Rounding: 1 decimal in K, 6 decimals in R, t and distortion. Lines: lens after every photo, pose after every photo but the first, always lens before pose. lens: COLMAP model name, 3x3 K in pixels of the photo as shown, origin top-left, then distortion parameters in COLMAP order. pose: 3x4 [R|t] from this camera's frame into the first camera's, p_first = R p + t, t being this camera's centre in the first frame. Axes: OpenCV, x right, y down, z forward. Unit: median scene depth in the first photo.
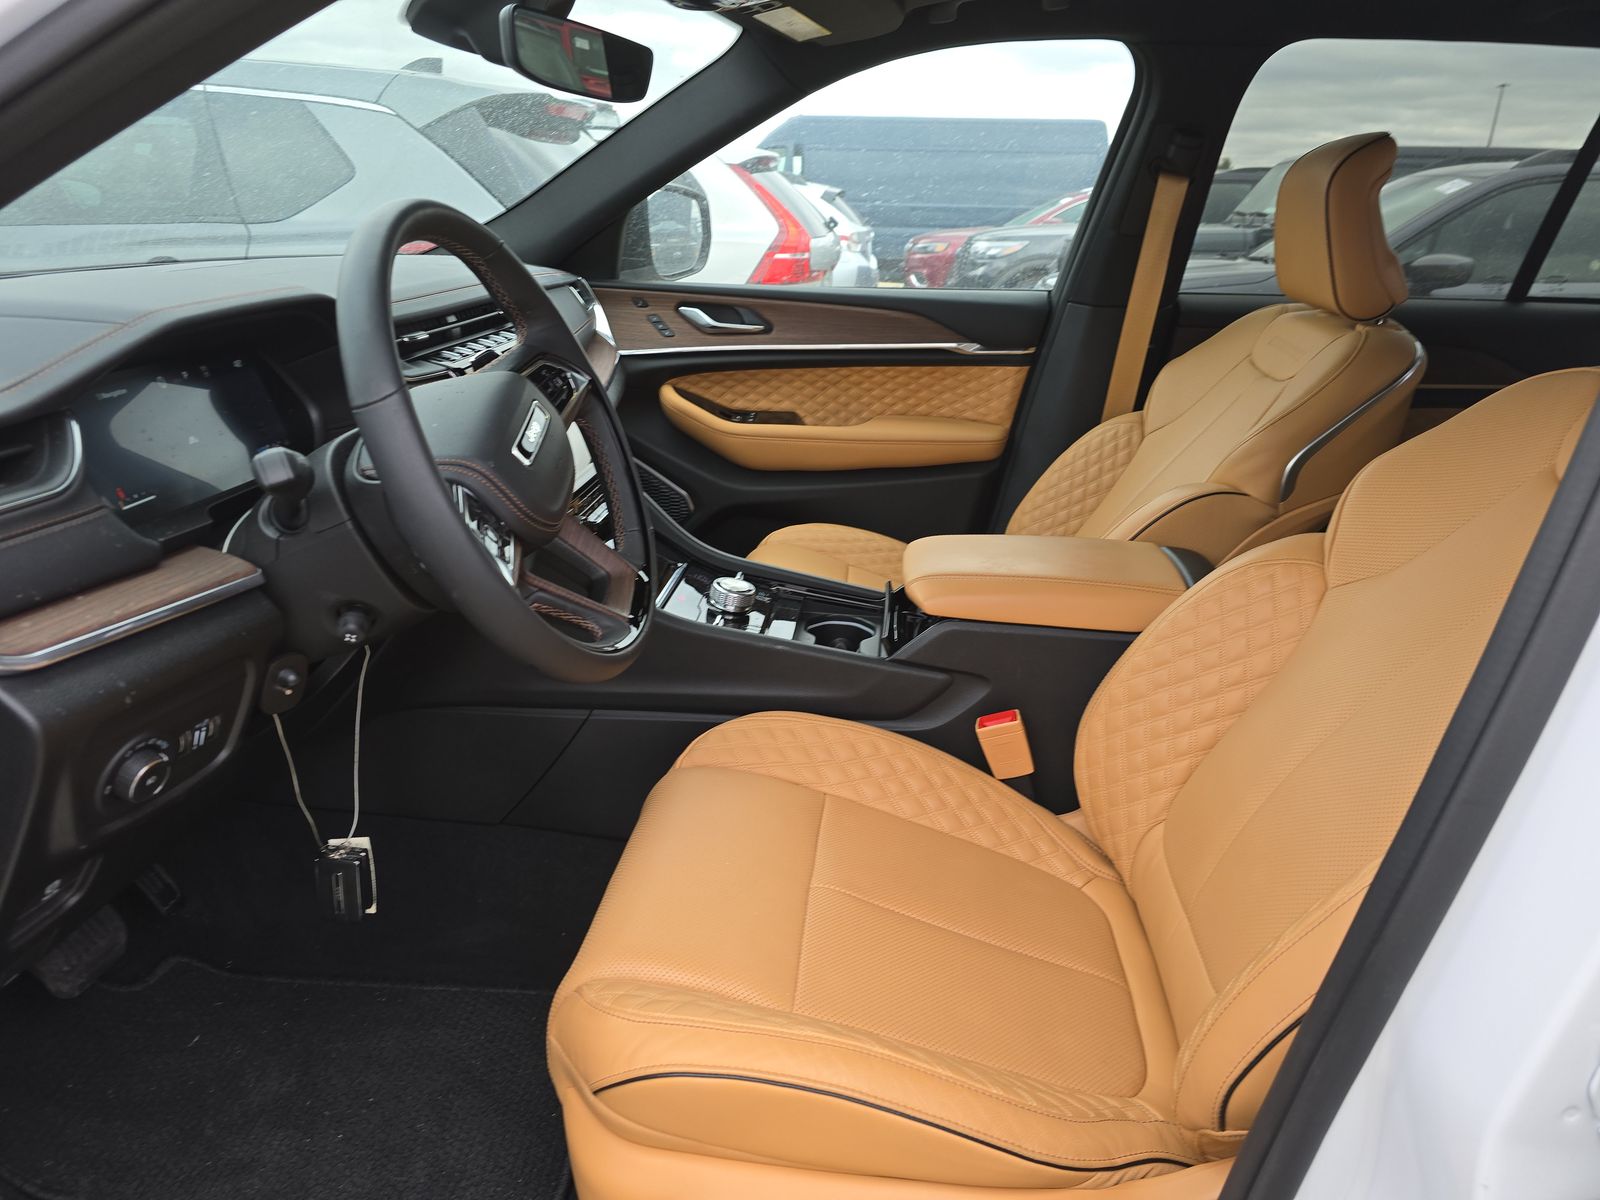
lens RADIAL K [[1067.1, 0, 799.8], [0, 1067.1, 606.3], [0, 0, 1]] dist [0.078827, -0.081869]
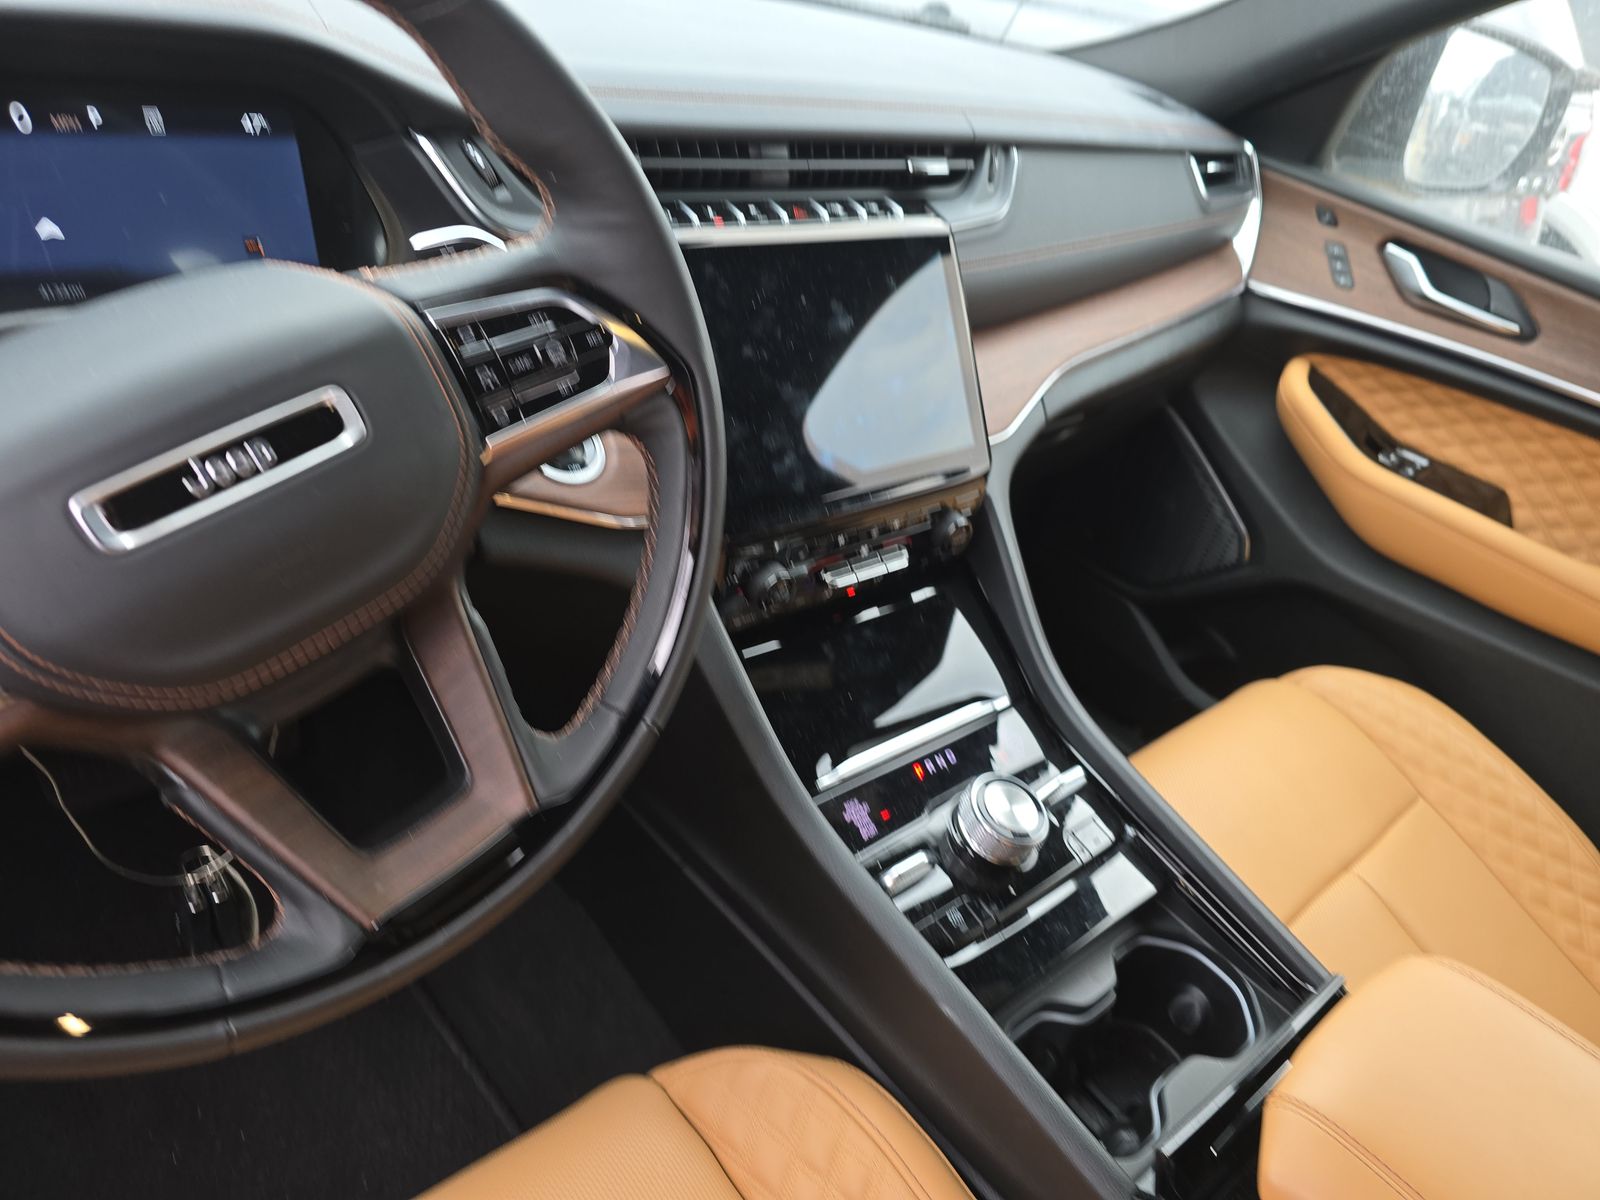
lens RADIAL K [[1109.6, 0, 799.9], [0, 1109.6, 612.5], [0, 0, 1]] dist [0.004692, -0.001328]
pose [[0.711712, 0.485895, -0.507319, 0.061012], [-0.408798, 0.873790, 0.263392, -0.134619], [0.571271, 0.019932, 0.820520, 0.337190]]
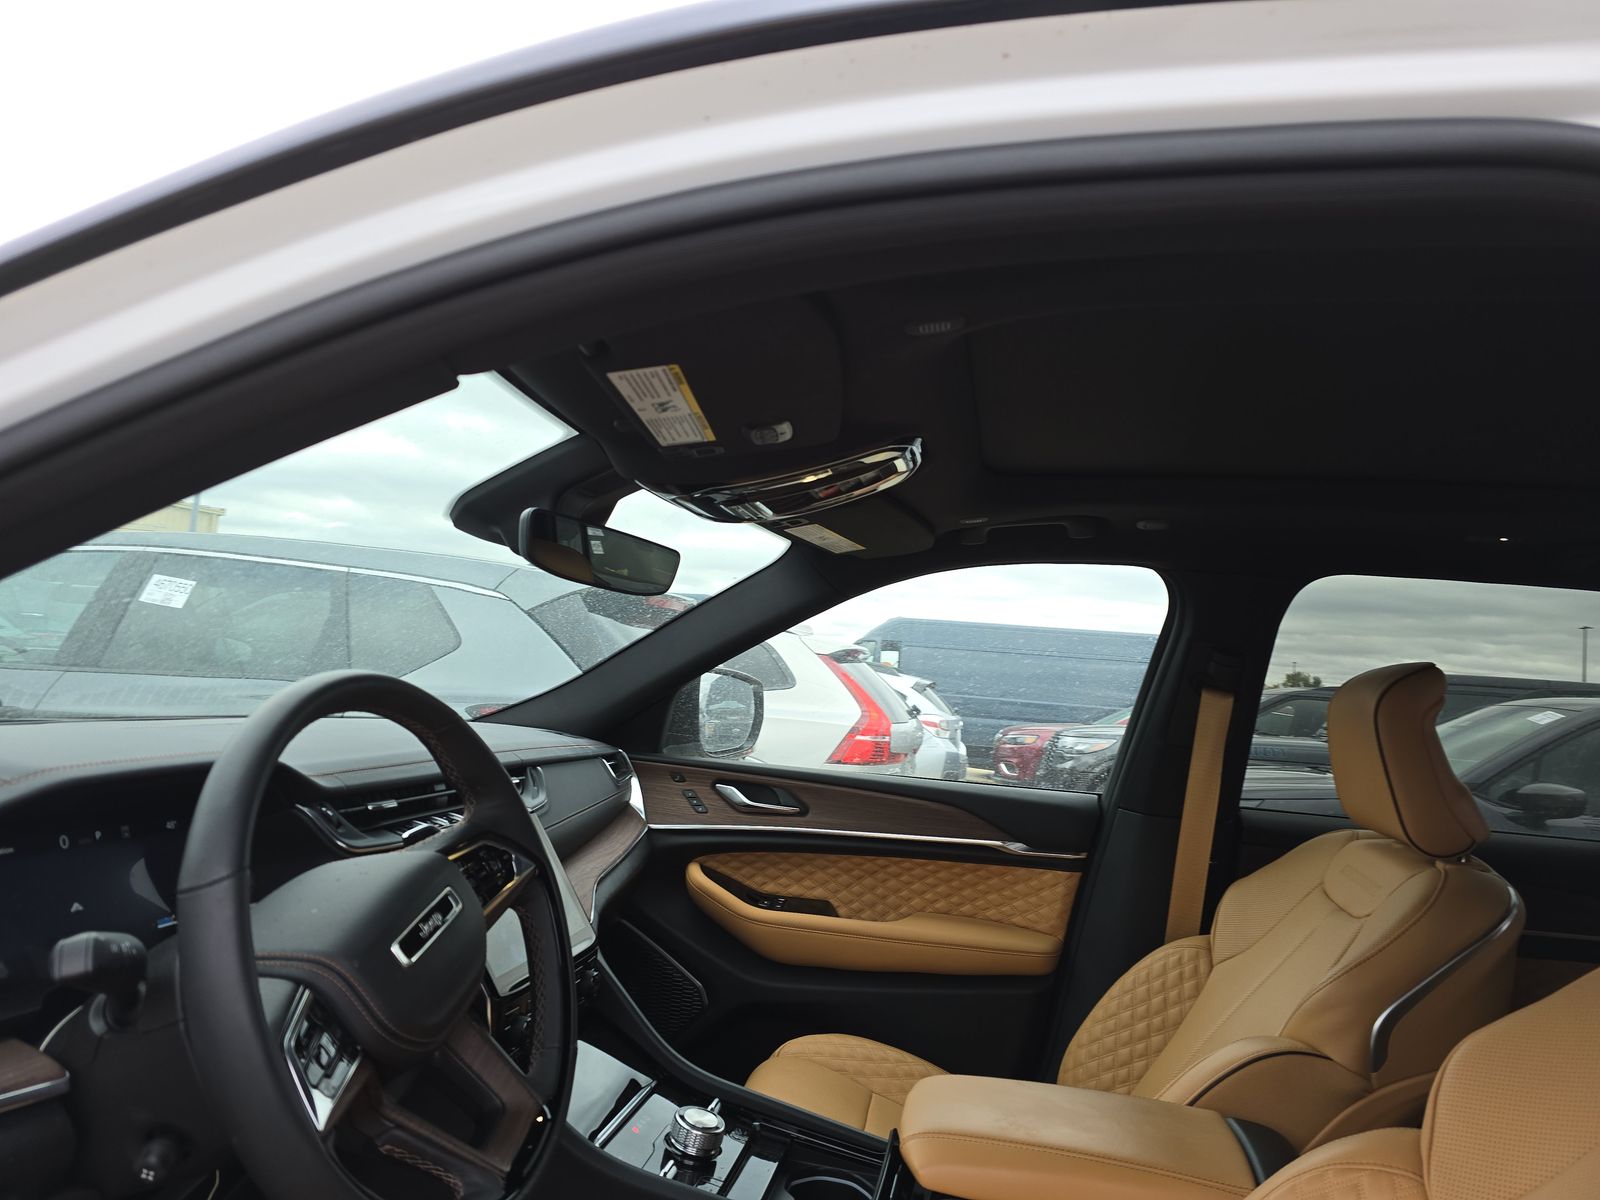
lens RADIAL K [[1067.1, 0, 799.8], [0, 1067.1, 606.3], [0, 0, 1]] dist [0.078827, -0.081869]
pose [[0.993977, 0.047631, -0.098699, 0.052940], [-0.084772, 0.904940, -0.417009, -0.023968], [0.069454, 0.422865, 0.903527, 0.052107]]
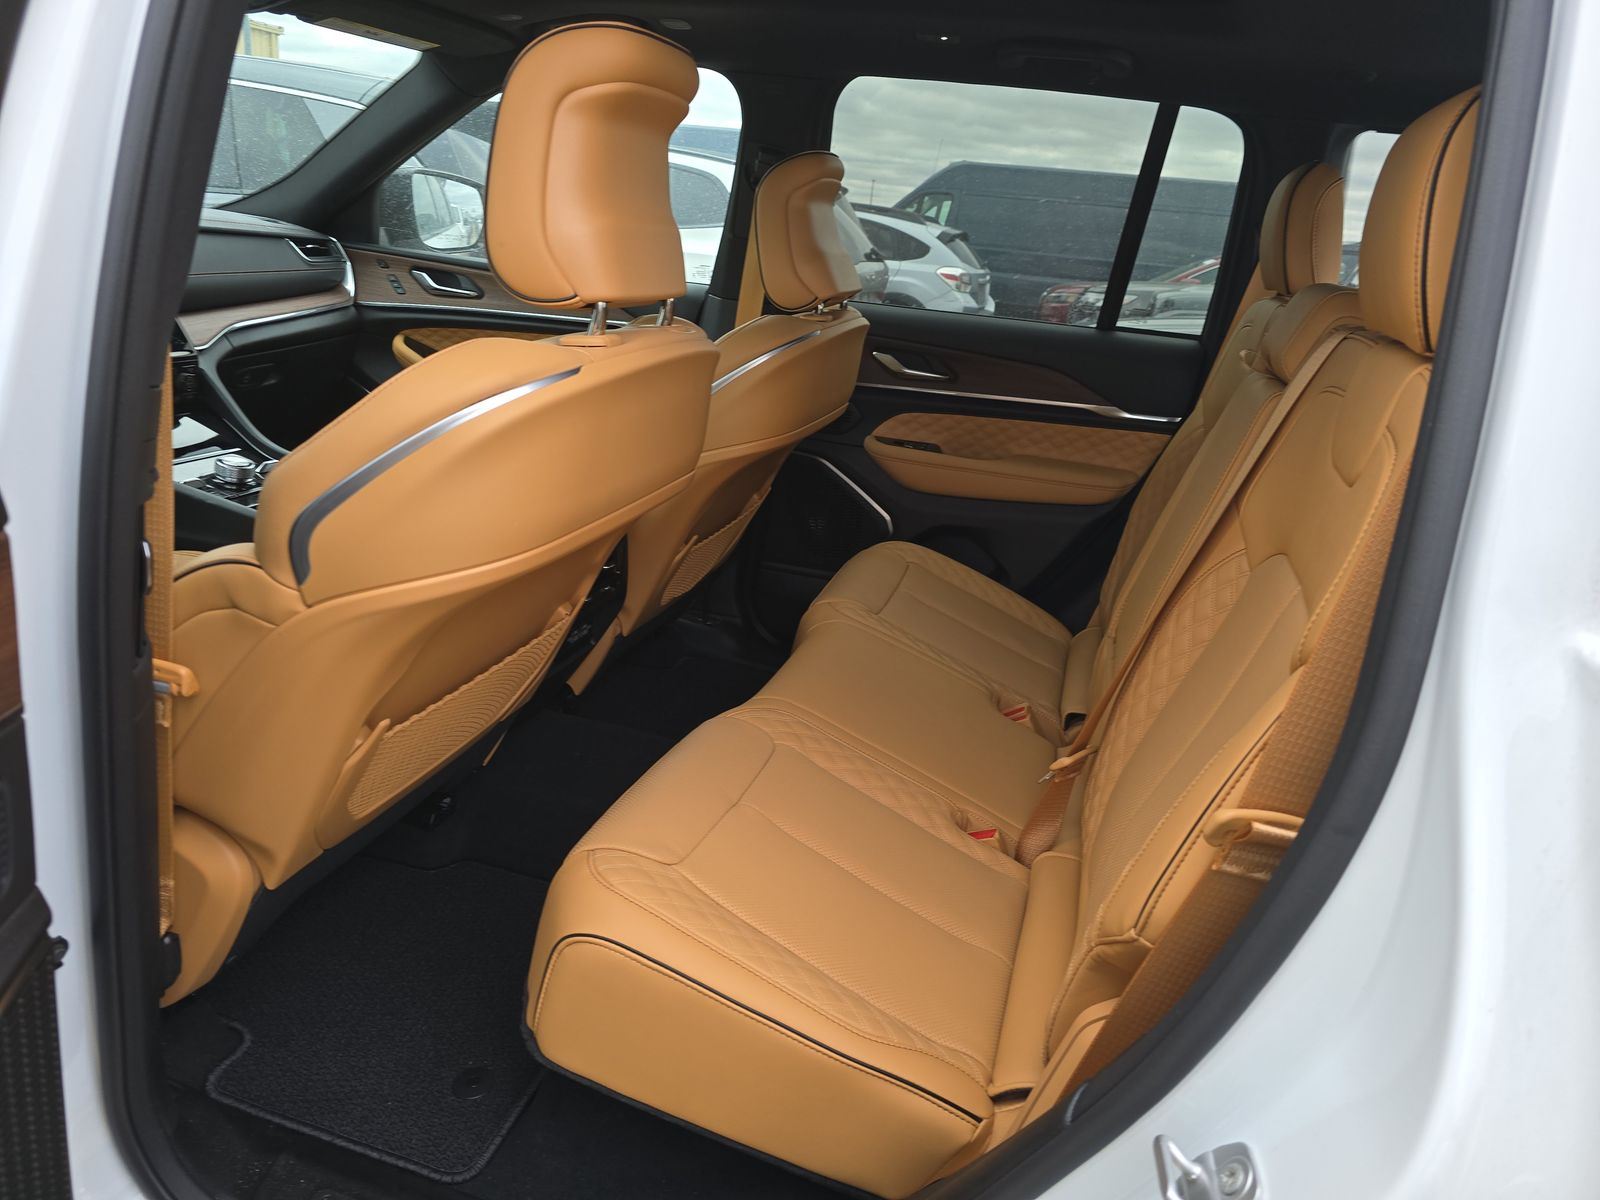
lens RADIAL K [[1067.1, 0, 799.8], [0, 1067.1, 606.3], [0, 0, 1]] dist [0.078827, -0.081869]
pose [[0.978520, 0.131805, -0.158510, 0.545850], [-0.137182, 0.990269, -0.023422, 0.059260], [0.153881, 0.044664, 0.987079, -0.099579]]
